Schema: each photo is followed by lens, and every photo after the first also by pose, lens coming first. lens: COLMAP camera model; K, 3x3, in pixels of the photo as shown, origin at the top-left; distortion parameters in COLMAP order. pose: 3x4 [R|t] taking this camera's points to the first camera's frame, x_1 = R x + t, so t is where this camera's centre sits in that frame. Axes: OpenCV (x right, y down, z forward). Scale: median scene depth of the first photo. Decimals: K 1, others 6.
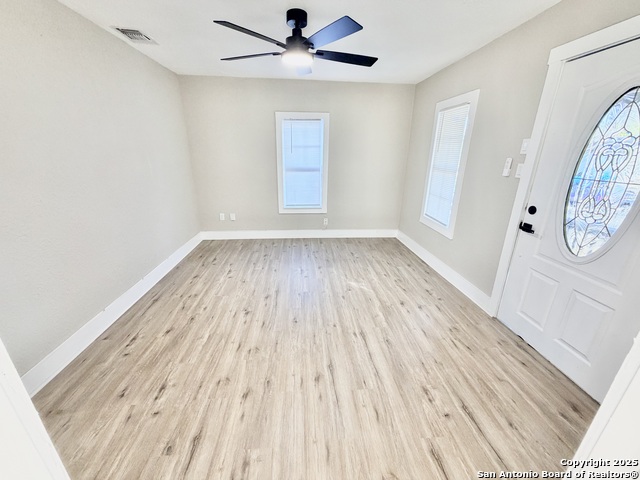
lens RADIAL K [[254.4, 0, 318.3], [0, 254.4, 240.5], [0, 0, 1]] dist [0.001593, -0.000731]
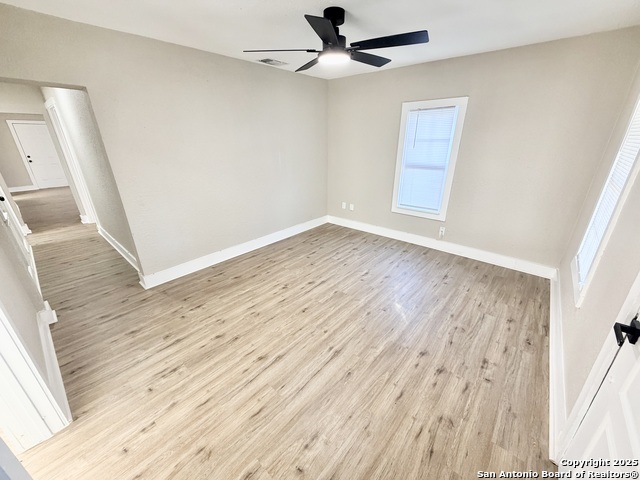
lens RADIAL K [[254.4, 0, 319.2], [0, 254.4, 240.3], [0, 0, 1]] dist [0.001593, -0.000731]
pose [[0.704475, 0.249945, -0.664261, 0.567840], [-0.221000, 0.966658, 0.129351, -0.118942], [0.674444, 0.055677, 0.736224, 0.222013]]
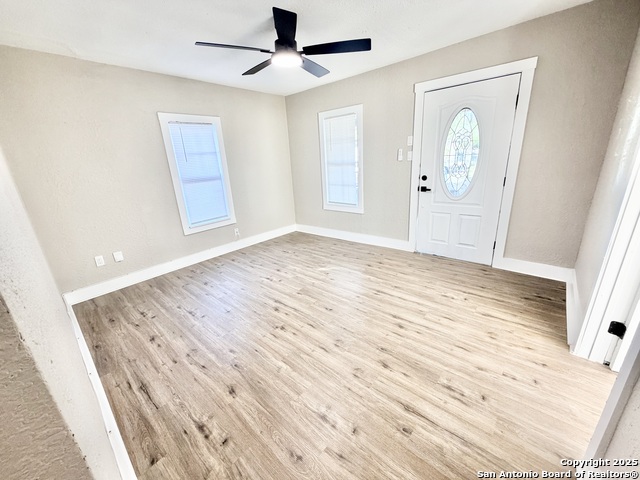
lens RADIAL K [[254.4, 0, 317.3], [0, 254.4, 241.4], [0, 0, 1]] dist [0.001593, -0.000731]
pose [[0.716293, -0.267306, 0.644572, -0.691772], [0.292355, 0.953699, 0.070617, -0.037648], [-0.633604, 0.137861, 0.761276, 0.187588]]
